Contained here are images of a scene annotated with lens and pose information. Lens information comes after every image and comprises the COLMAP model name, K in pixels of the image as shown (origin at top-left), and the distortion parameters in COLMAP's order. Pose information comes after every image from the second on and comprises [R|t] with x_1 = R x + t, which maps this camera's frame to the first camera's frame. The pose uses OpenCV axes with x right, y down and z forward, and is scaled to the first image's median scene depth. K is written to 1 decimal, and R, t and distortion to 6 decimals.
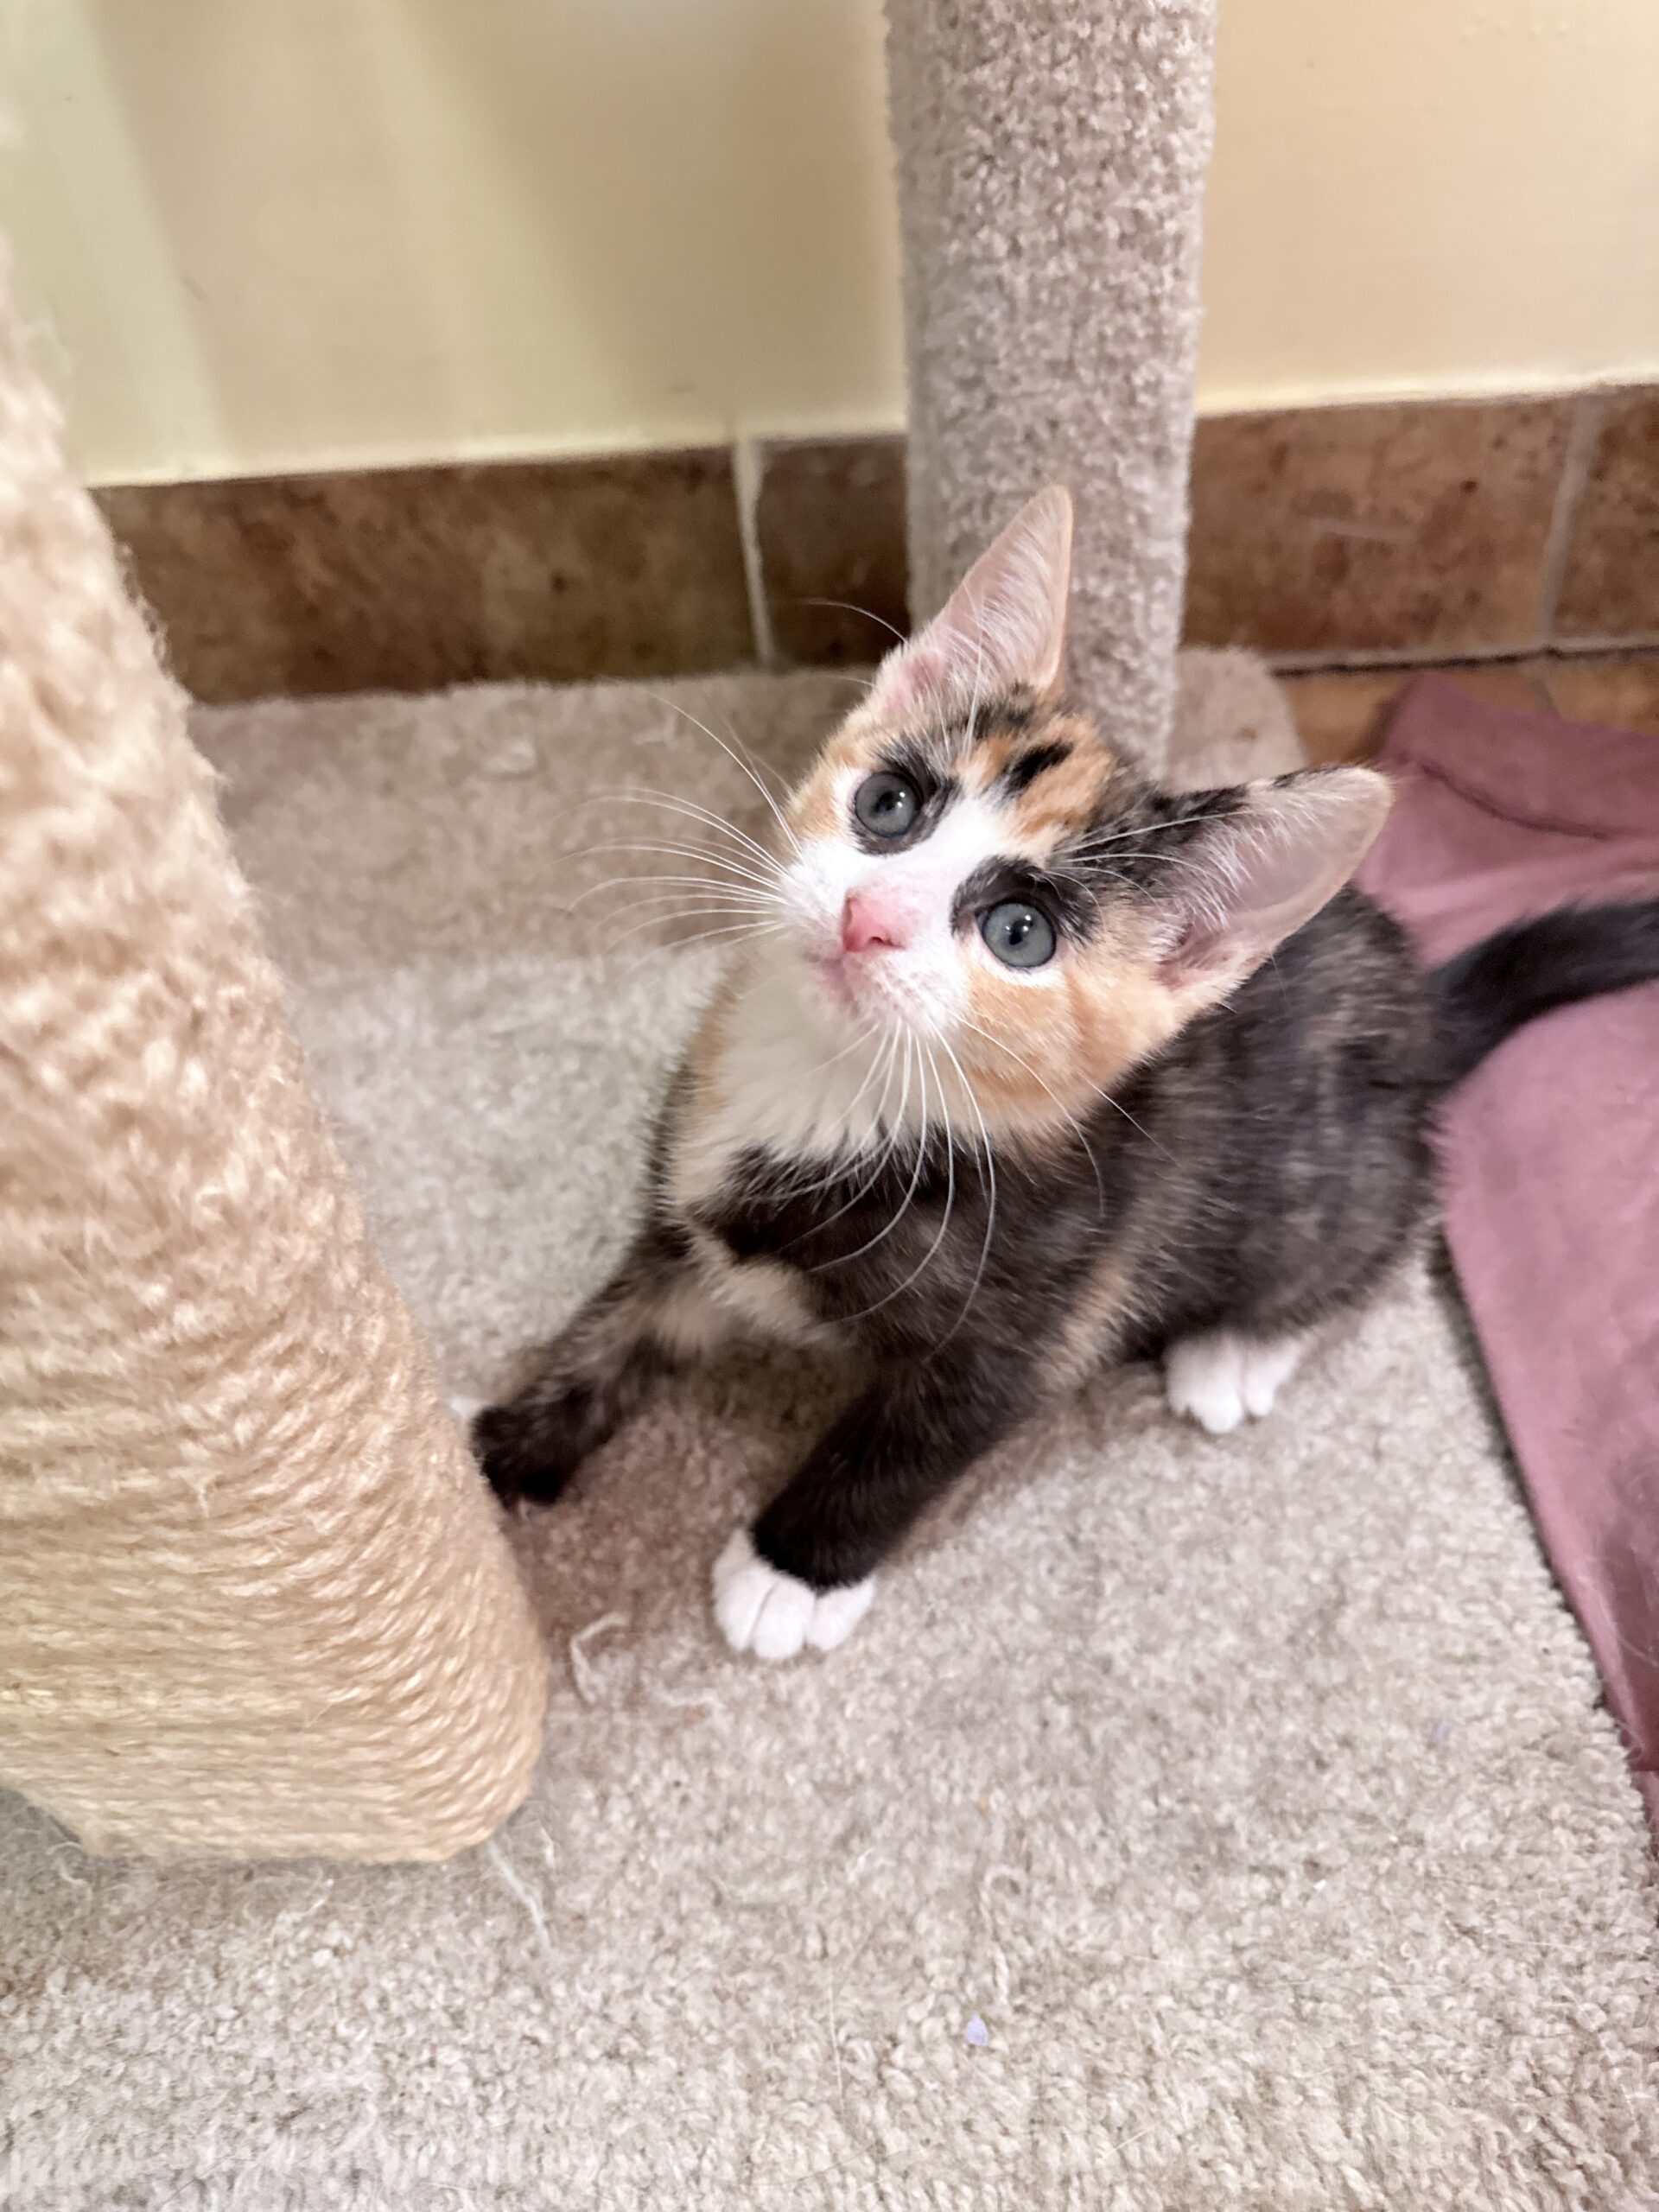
lens RADIAL K [[1619.9, 0, 824.8], [0, 1619.9, 1115.1], [0, 0, 1]] dist [-0.019813, -0.000055]
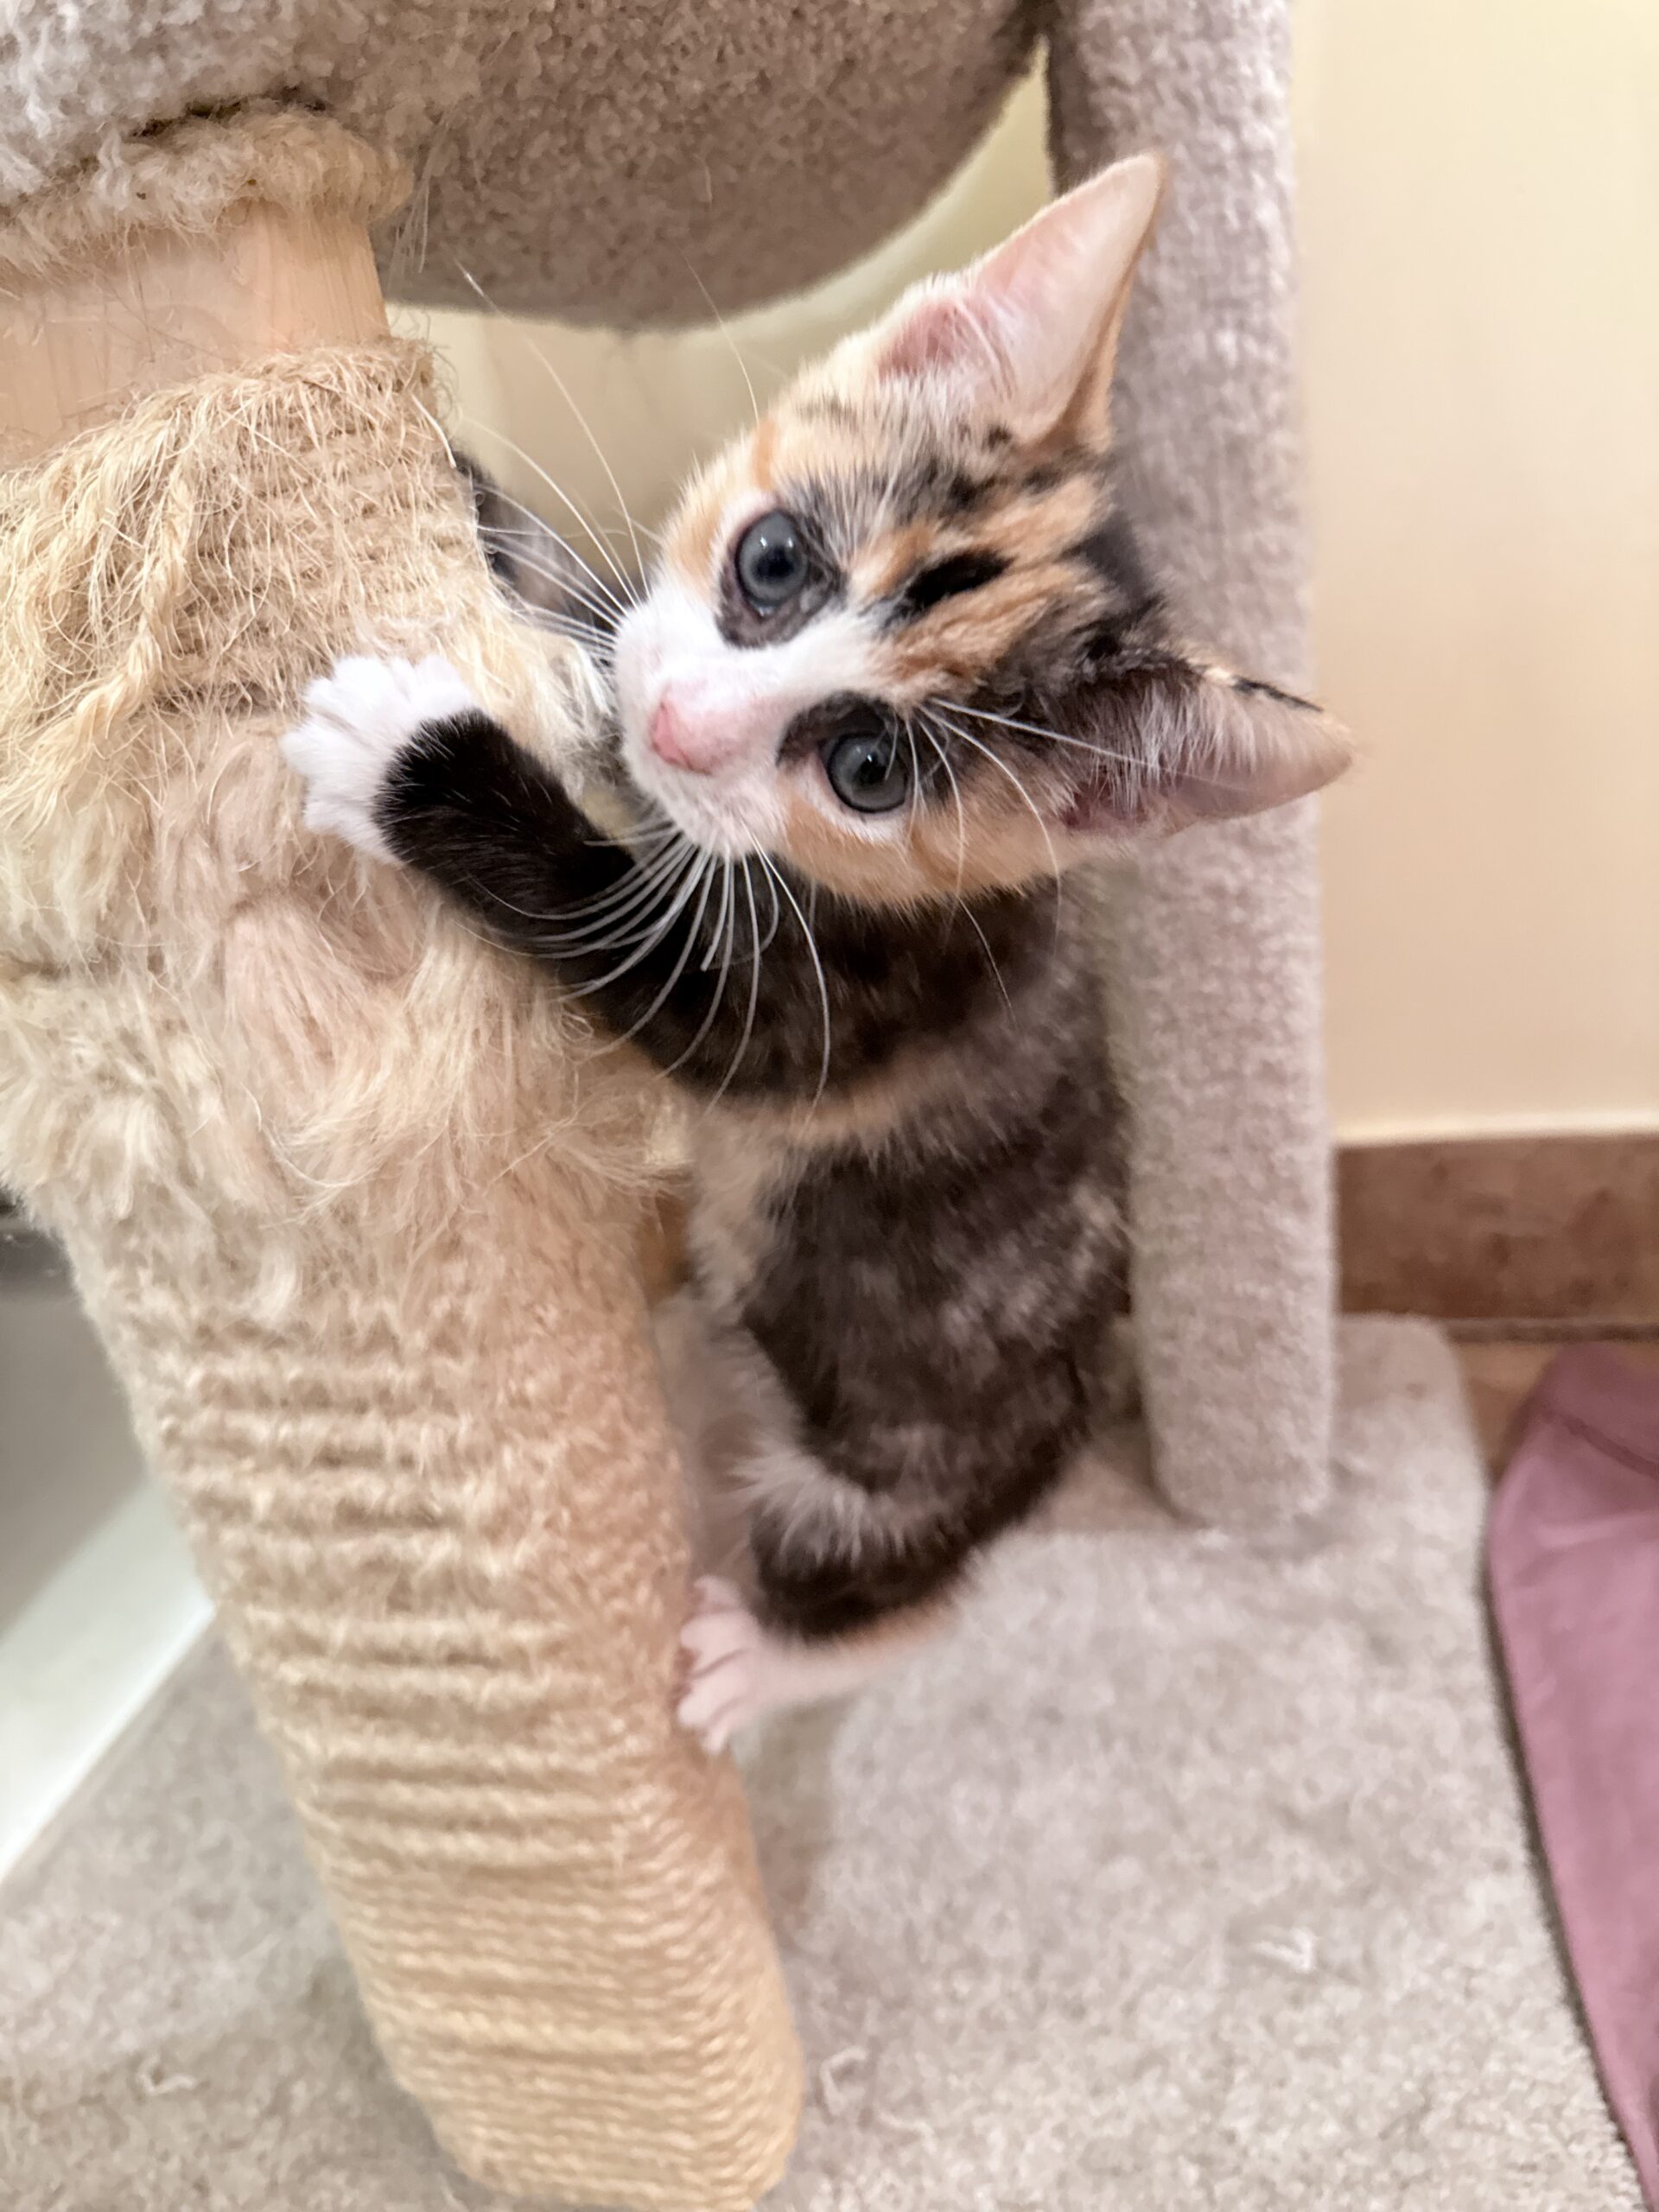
lens RADIAL K [[1619.9, 0, 824.8], [0, 1619.9, 1115.1], [0, 0, 1]] dist [-0.019813, -0.000055]
pose [[0.981576, 0.015624, -0.190432, 0.087381], [-0.080369, 0.937958, -0.337306, 0.035135], [0.173348, 0.346396, 0.921933, -0.508656]]
